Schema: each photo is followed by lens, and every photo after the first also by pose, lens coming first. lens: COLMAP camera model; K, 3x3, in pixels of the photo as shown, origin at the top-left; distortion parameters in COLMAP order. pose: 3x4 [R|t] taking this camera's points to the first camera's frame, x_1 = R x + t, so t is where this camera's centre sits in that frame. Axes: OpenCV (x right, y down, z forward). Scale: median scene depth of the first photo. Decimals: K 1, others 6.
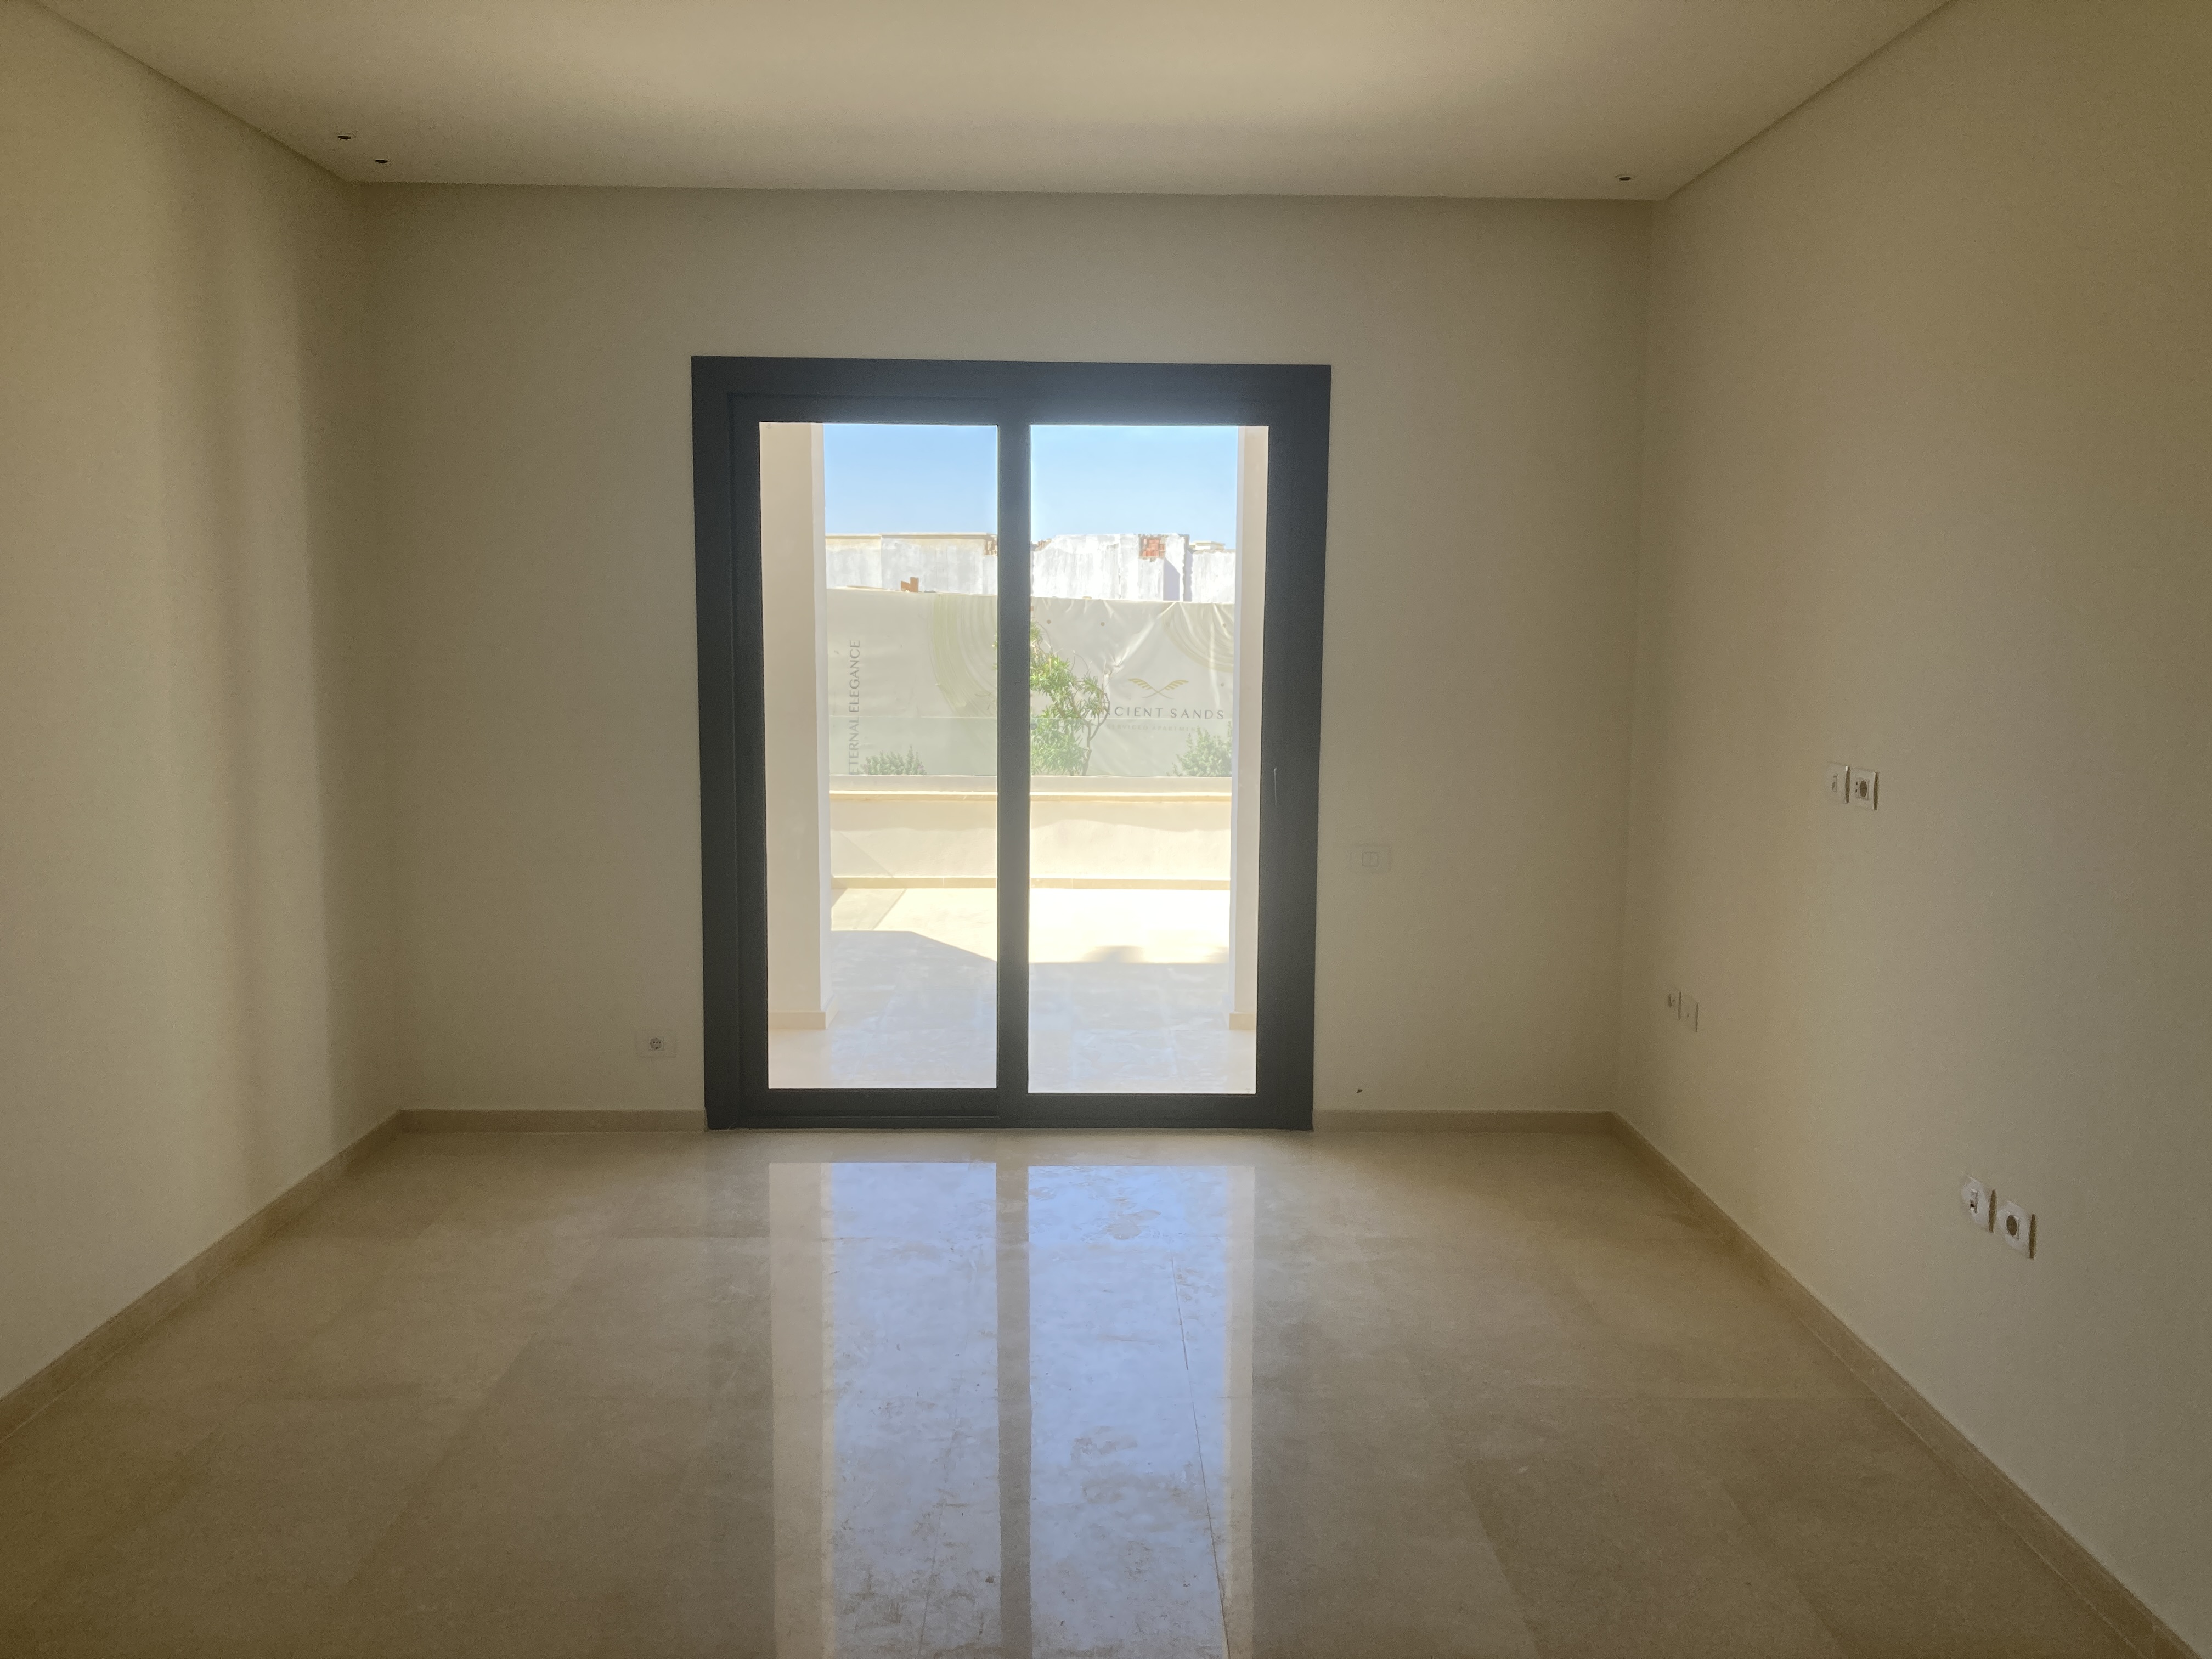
lens RADIAL K [[1818.5, 0, 1124.5], [0, 1818.5, 839.2], [0, 0, 1]] dist [0.037920, -0.028059]
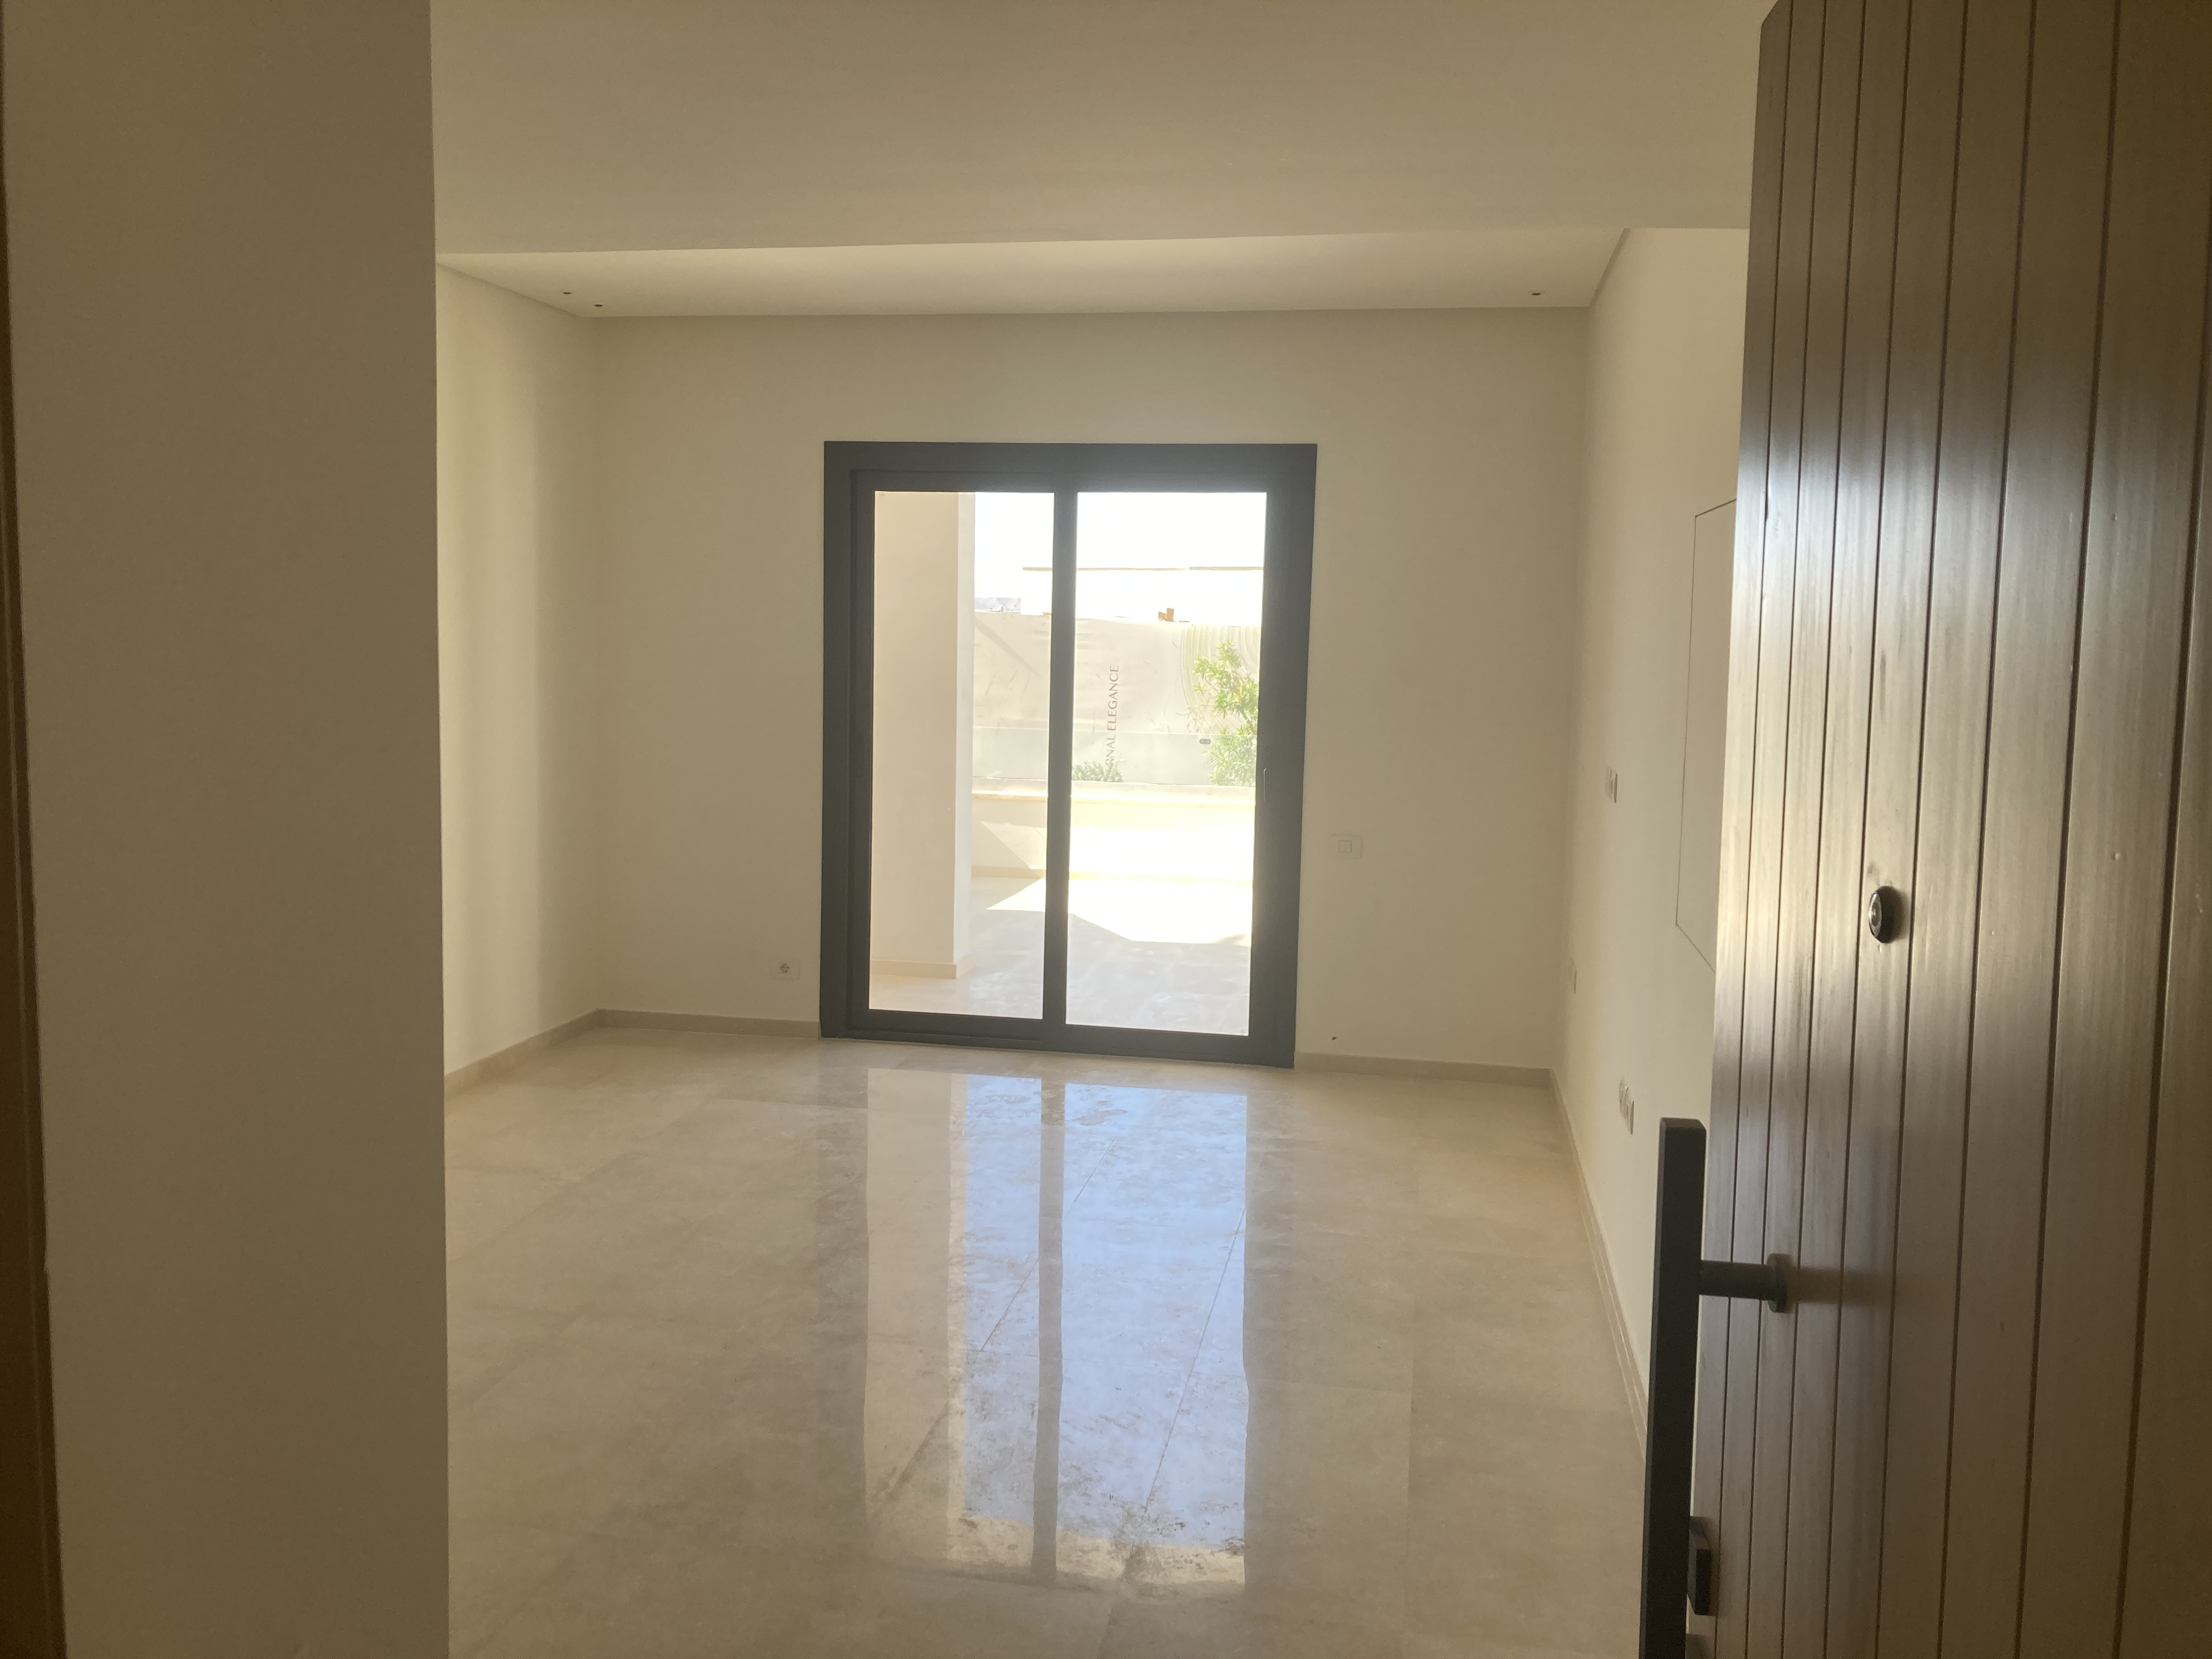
lens RADIAL K [[1818.5, 0, 1097.5], [0, 1818.5, 821.2], [0, 0, 1]] dist [0.037920, -0.028059]
pose [[0.978323, 0.033569, -0.204346, 0.218403], [-0.038708, 0.999026, -0.021204, 0.025957], [0.203435, 0.028654, 0.978669, -0.219898]]
